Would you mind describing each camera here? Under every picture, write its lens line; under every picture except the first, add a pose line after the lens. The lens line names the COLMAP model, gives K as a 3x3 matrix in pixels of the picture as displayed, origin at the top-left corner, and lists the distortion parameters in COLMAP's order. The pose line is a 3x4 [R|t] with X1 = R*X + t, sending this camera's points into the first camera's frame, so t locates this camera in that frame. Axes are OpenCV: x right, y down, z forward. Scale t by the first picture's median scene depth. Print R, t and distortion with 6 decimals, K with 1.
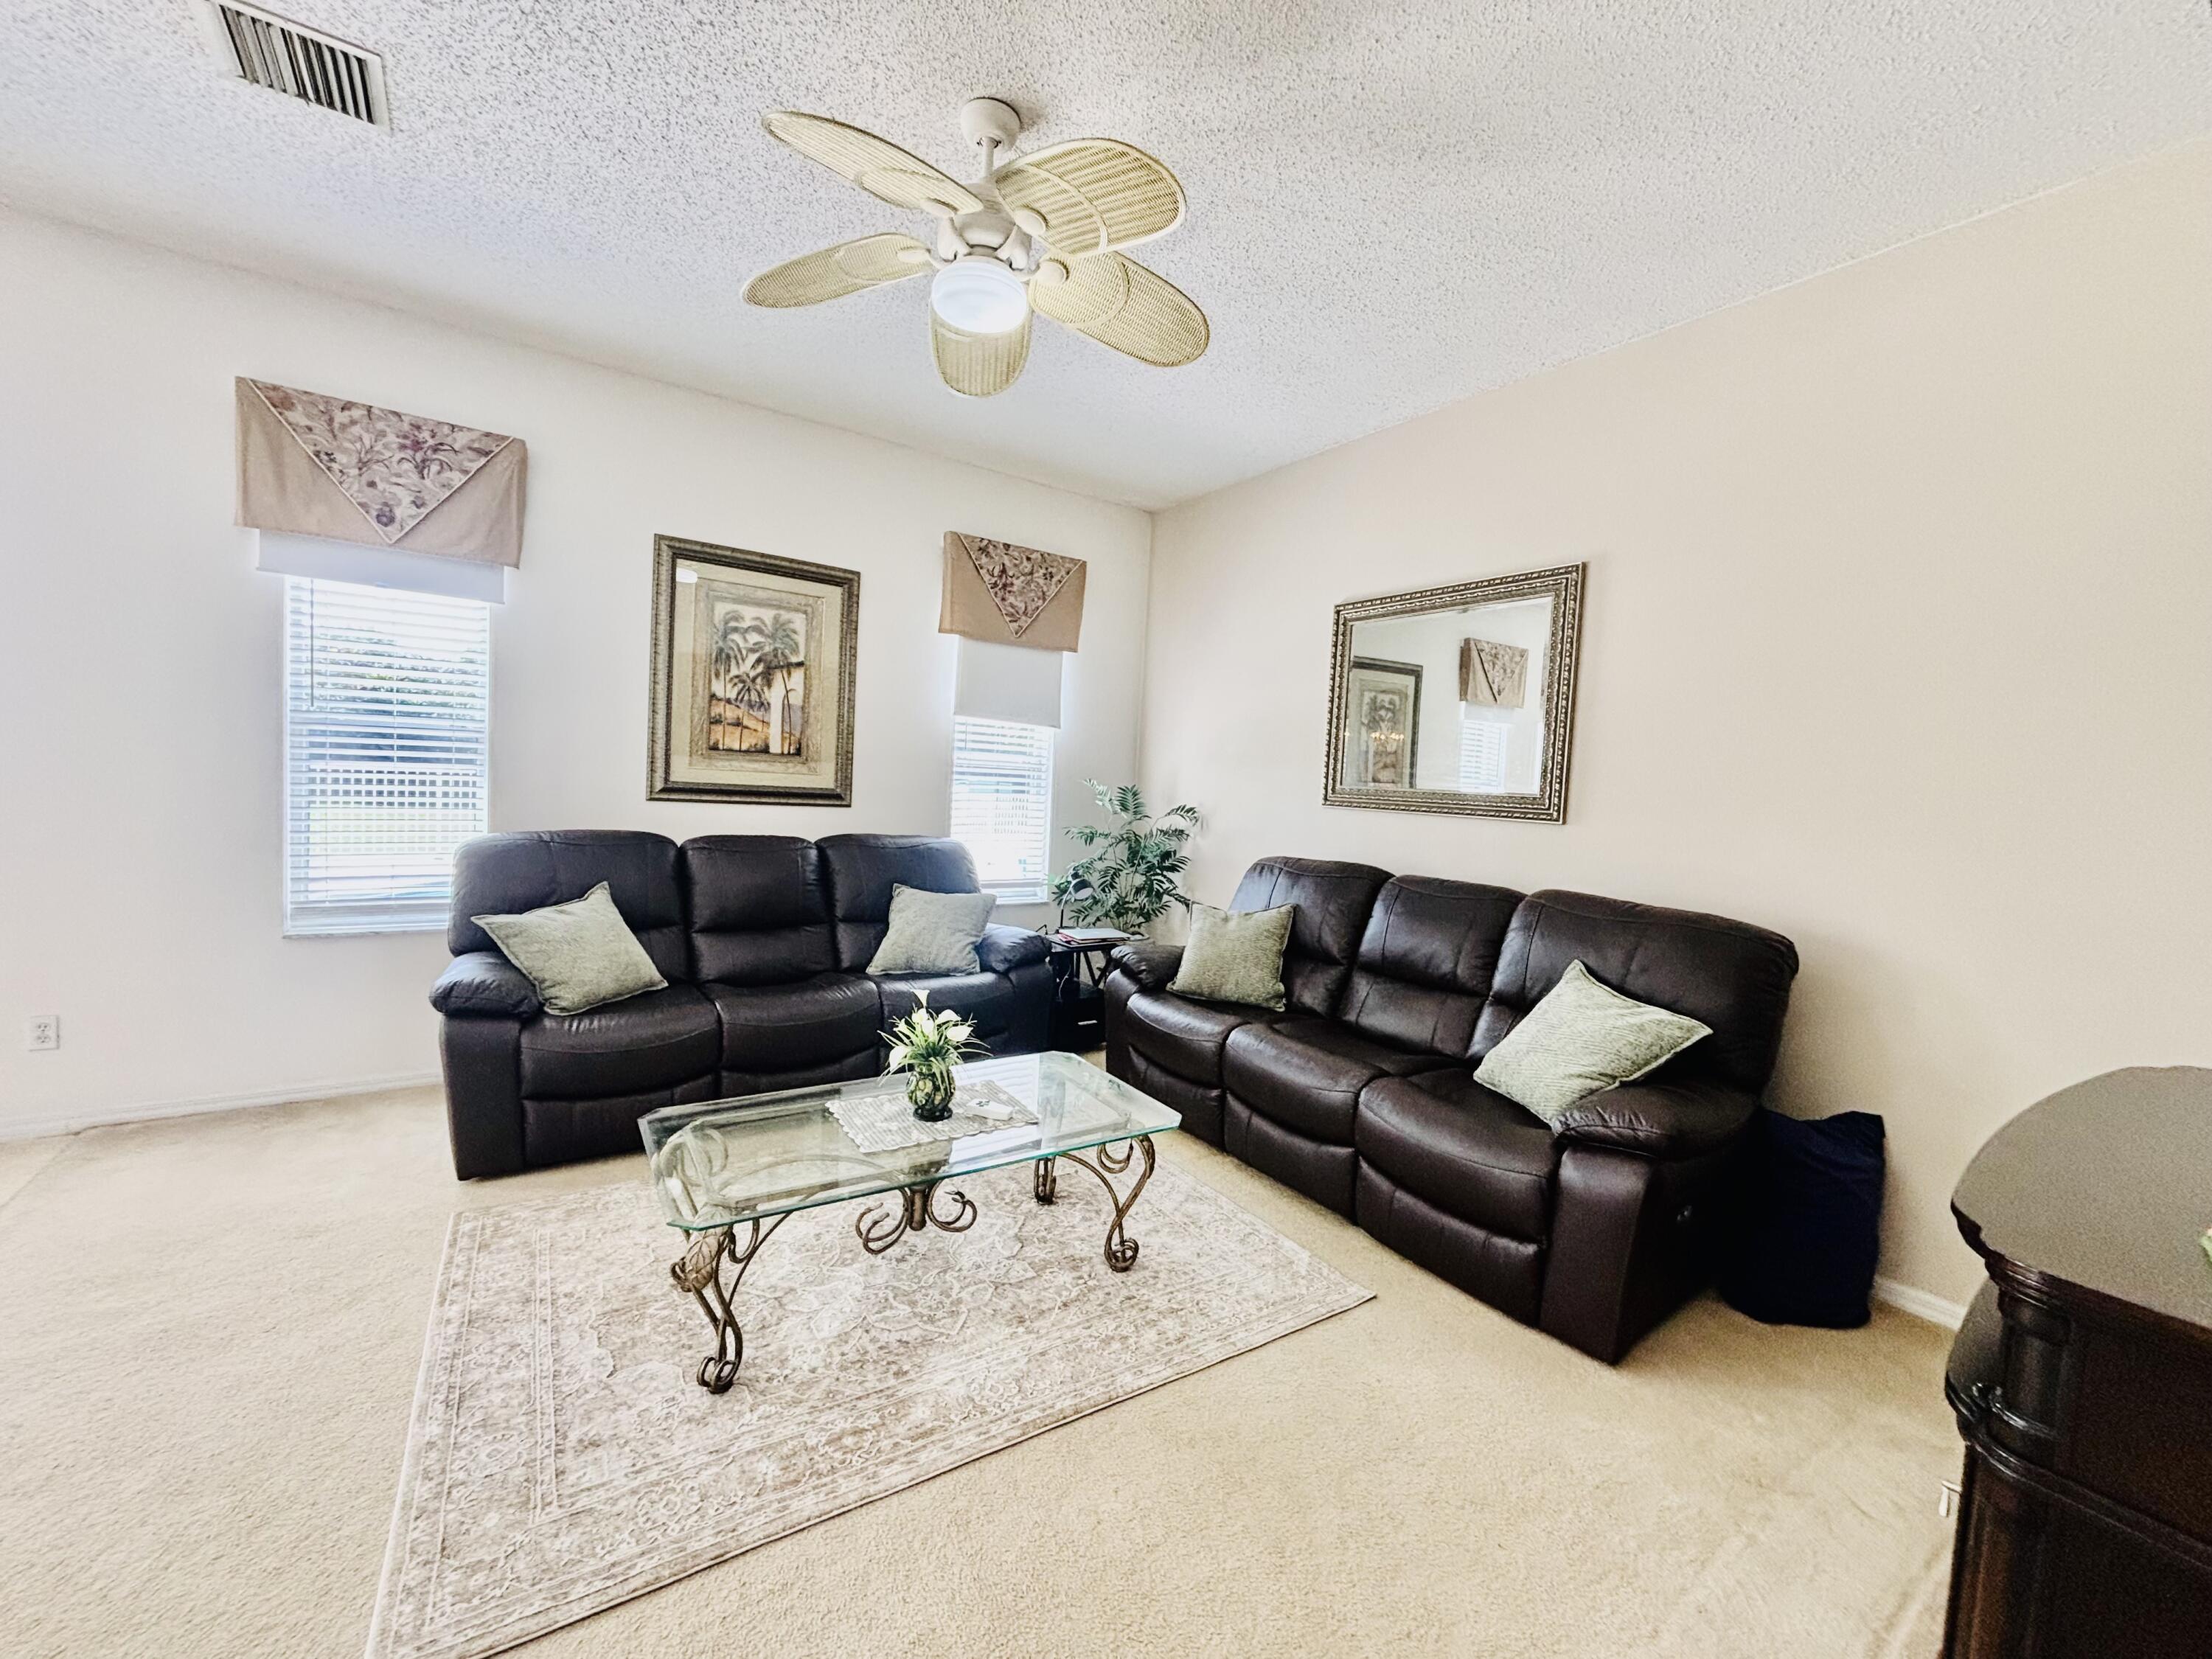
lens RADIAL K [[890.4, 0, 1108.0], [0, 890.4, 828.0], [0, 0, 1]] dist [-0.001126, 0.000530]
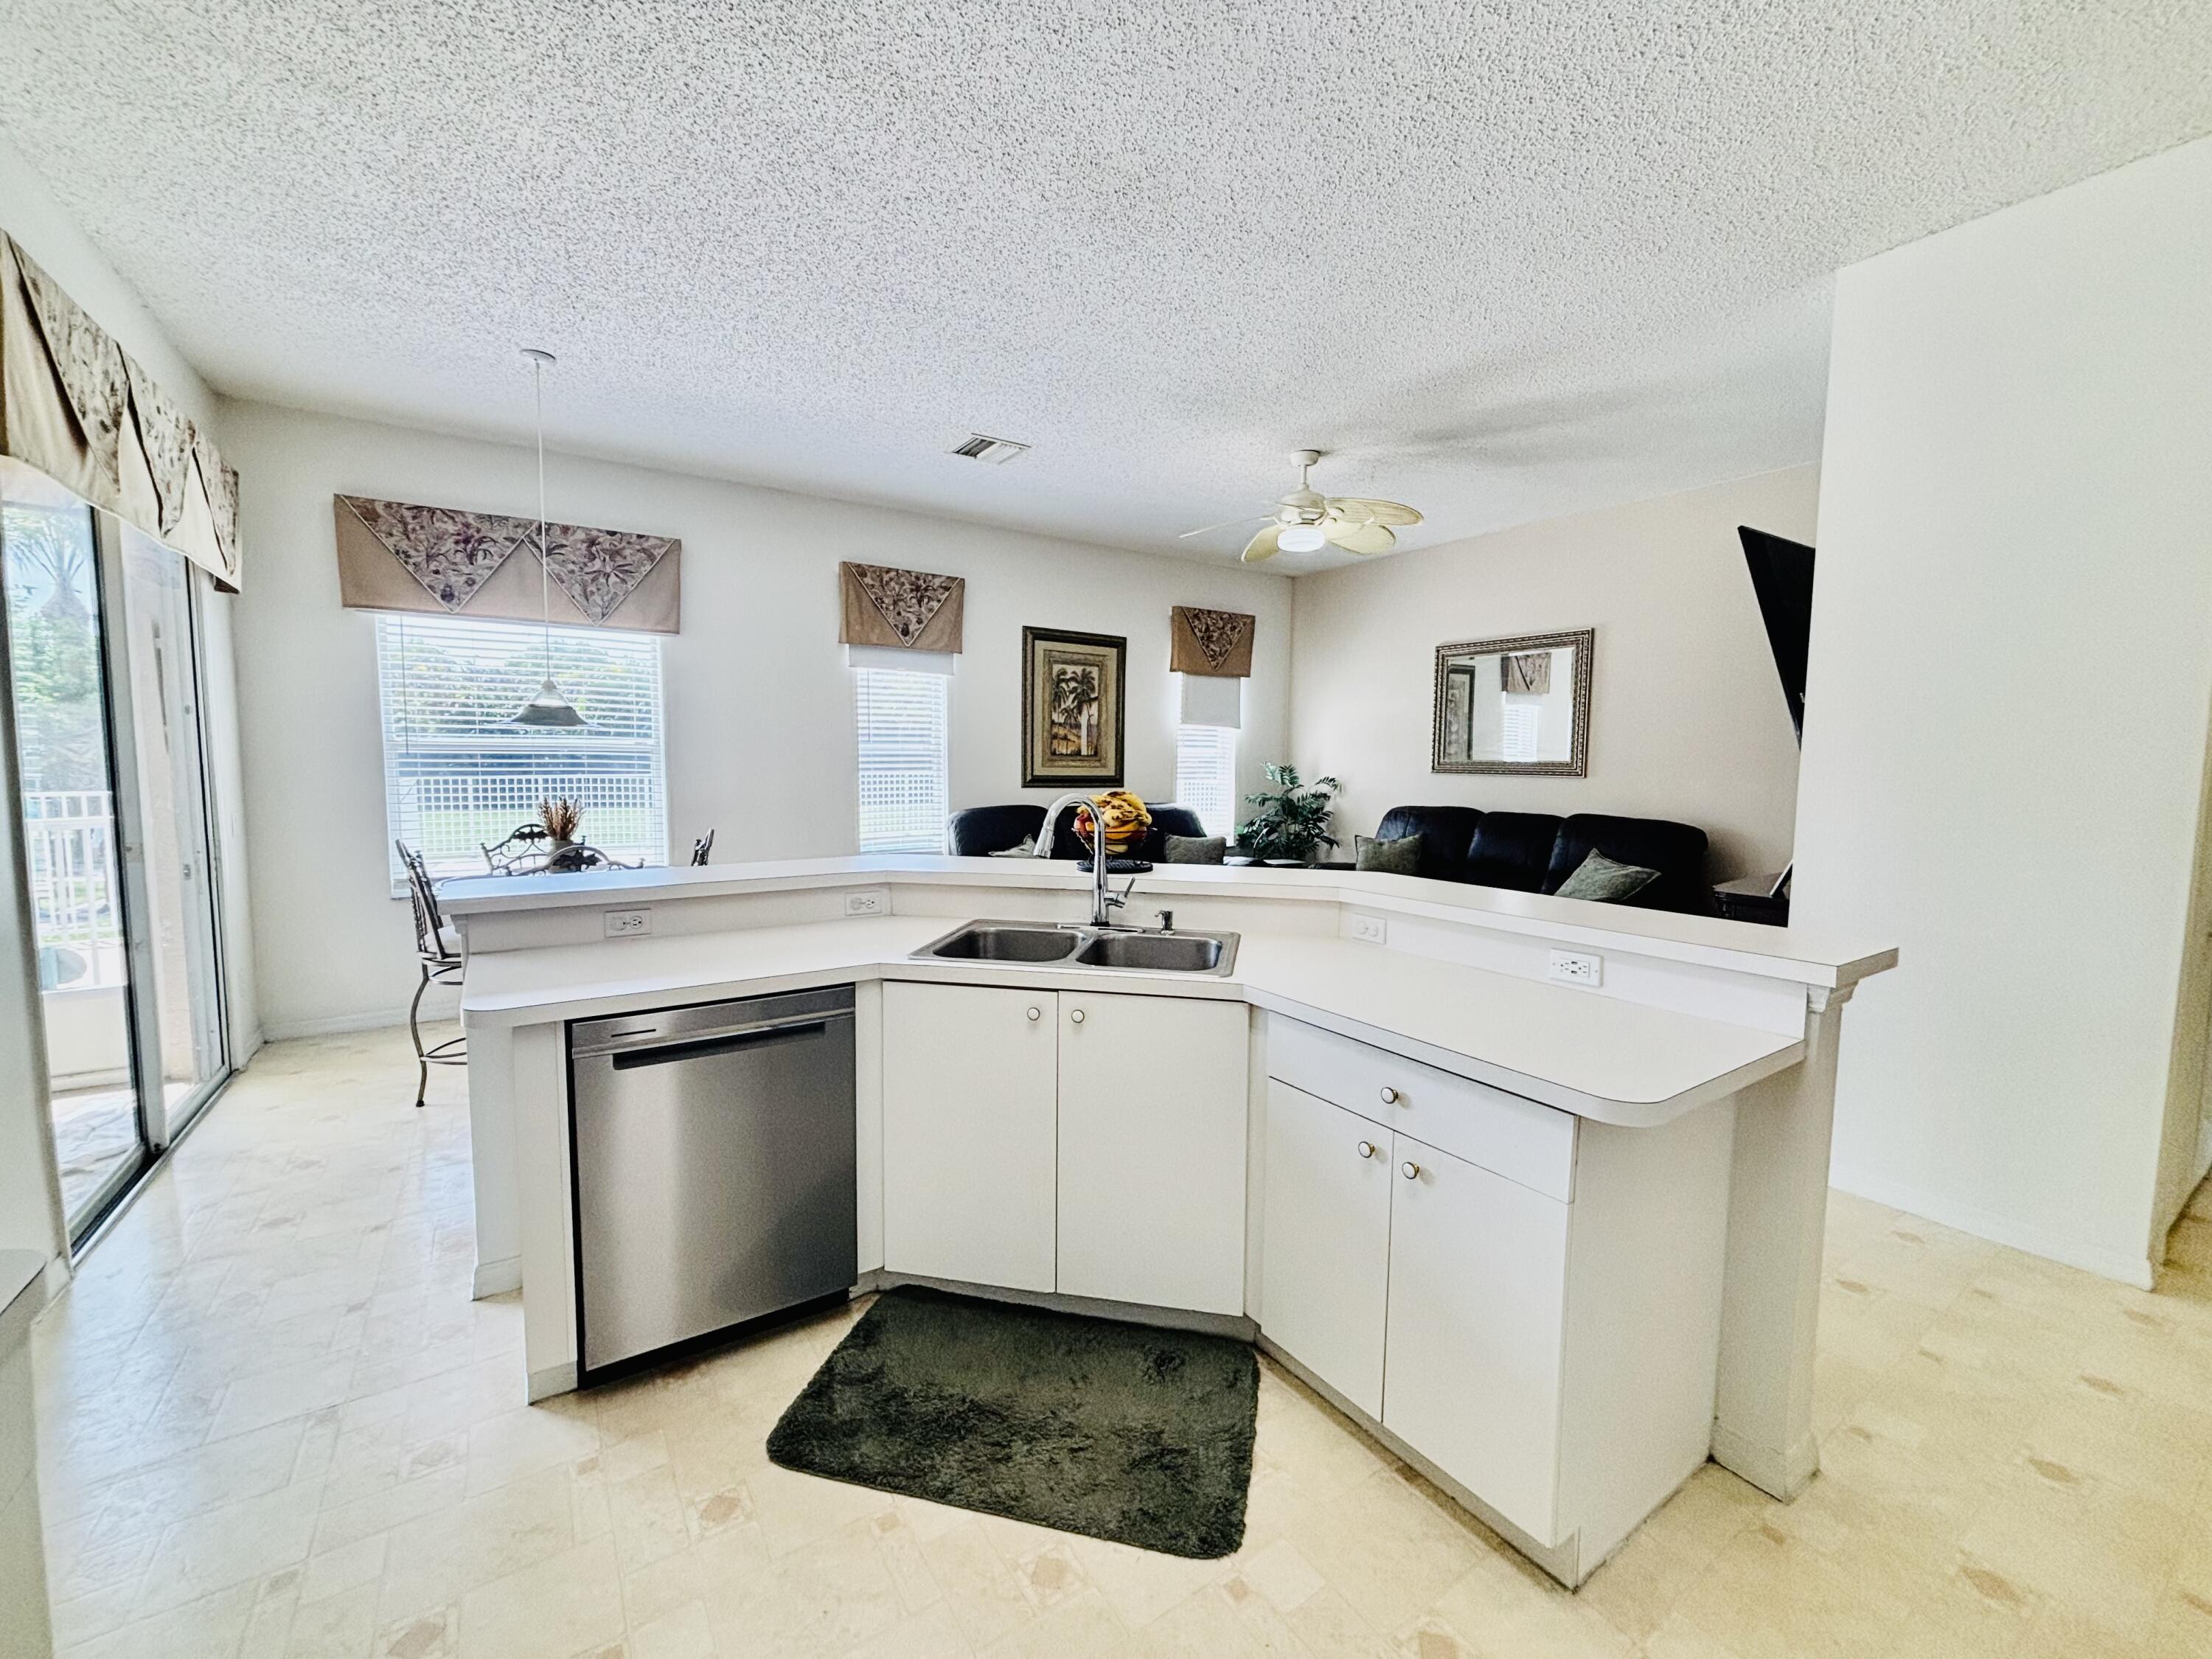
lens RADIAL K [[890.4, 0, 1104.0], [0, 890.4, 839.7], [0, 0, 1]] dist [-0.001126, 0.000530]
pose [[0.998905, -0.041830, -0.020931, -0.316282], [0.042480, 0.998596, 0.031656, 0.018275], [0.019577, -0.032510, 0.999280, -0.608489]]
